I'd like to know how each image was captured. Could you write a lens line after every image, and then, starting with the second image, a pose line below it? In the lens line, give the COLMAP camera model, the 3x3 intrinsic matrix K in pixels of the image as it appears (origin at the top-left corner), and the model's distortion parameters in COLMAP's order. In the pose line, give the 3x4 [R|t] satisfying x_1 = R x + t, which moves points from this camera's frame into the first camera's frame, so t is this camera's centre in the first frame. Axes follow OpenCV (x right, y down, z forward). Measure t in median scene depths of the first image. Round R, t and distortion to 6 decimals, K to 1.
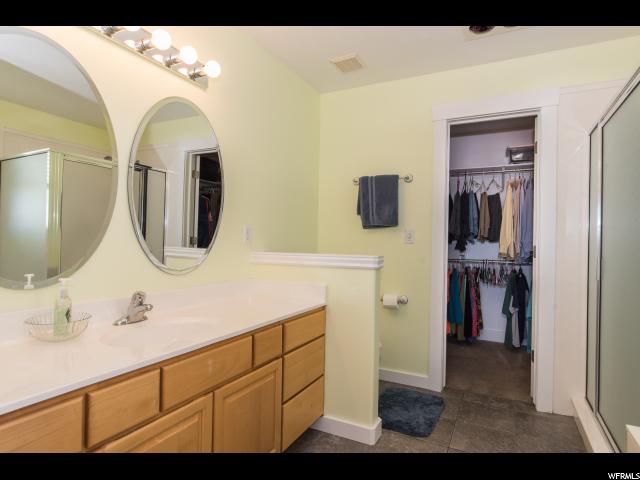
lens RADIAL K [[376.1, 0, 319.8], [0, 376.1, 240.4], [0, 0, 1]] dist [0.000921, -0.003362]
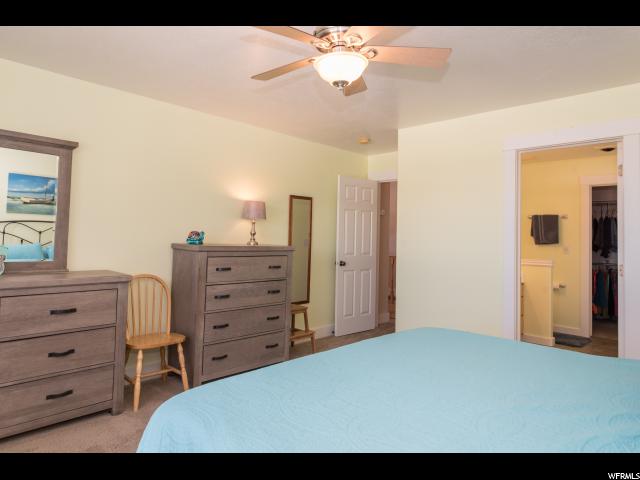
lens RADIAL K [[376.1, 0, 308.0], [0, 376.1, 221.9], [0, 0, 1]] dist [0.000921, -0.003362]
pose [[0.943453, -0.003780, -0.331484, -0.310137], [-0.009386, 0.999230, -0.038108, -0.059743], [0.331373, 0.039064, 0.942691, -1.041129]]
